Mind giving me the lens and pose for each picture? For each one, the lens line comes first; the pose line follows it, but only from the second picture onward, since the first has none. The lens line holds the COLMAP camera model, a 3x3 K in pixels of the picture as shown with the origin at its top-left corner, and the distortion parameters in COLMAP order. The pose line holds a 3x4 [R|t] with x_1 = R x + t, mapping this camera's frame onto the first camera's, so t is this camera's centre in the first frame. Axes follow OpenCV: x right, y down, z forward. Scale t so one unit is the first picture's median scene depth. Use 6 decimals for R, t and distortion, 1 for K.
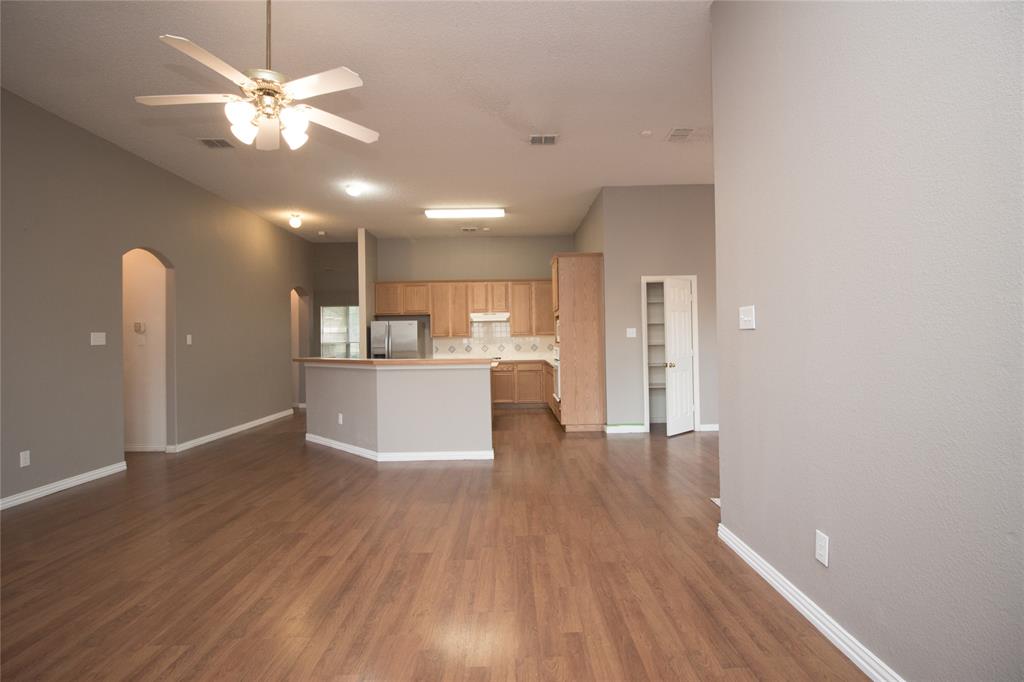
lens RADIAL K [[505.8, 0, 522.5], [0, 505.8, 336.5], [0, 0, 1]] dist [0.003750, 0.000278]
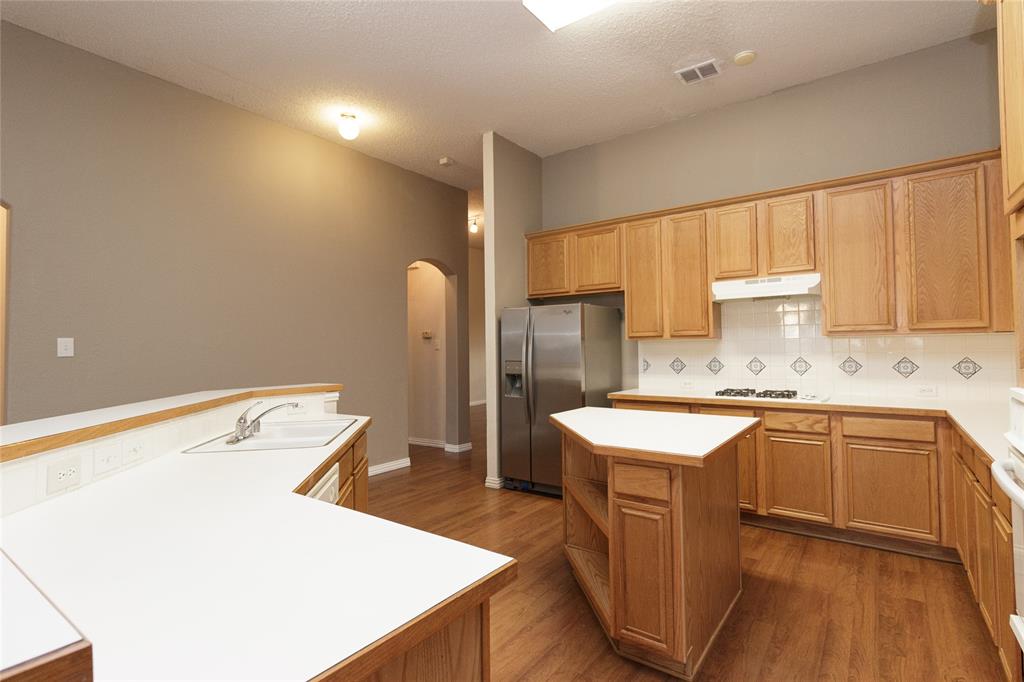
lens RADIAL K [[505.8, 0, 522.5], [0, 505.8, 336.5], [0, 0, 1]] dist [0.003750, 0.000278]
pose [[0.806351, -0.005276, -0.591413, 0.017925], [0.010433, 0.999932, 0.005304, -0.004639], [0.591345, -0.010447, 0.806351, 0.571073]]
